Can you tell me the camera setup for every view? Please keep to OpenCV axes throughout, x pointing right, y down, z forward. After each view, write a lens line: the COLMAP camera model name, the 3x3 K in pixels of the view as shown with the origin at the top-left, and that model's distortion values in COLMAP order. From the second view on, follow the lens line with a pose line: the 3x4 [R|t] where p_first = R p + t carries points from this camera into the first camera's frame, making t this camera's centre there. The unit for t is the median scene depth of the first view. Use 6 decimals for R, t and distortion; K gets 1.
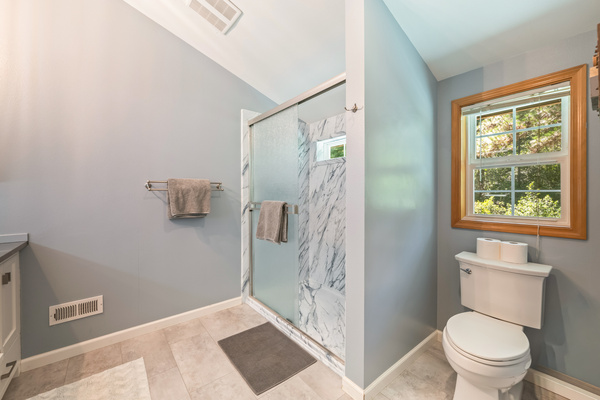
lens RADIAL K [[239.4, 0, 300.0], [0, 239.4, 200.0], [0, 0, 1]] dist [0.000041, -0.000075]
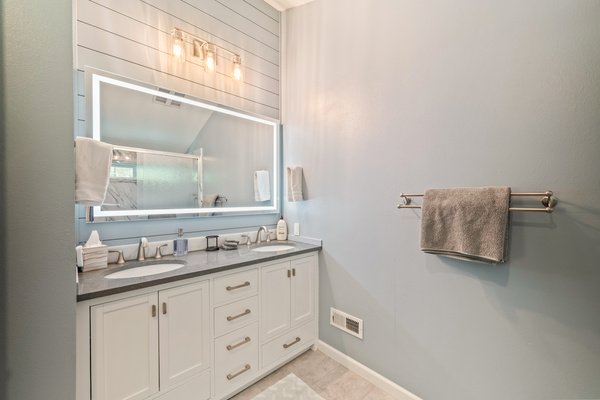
lens RADIAL K [[239.4, 0, 300.0], [0, 239.4, 200.0], [0, 0, 1]] dist [0.000041, -0.000075]
pose [[0.071419, 0.014635, -0.997339, 0.063272], [-0.026924, 0.999556, 0.012739, -0.067494], [0.997083, 0.025942, 0.071782, 0.687313]]
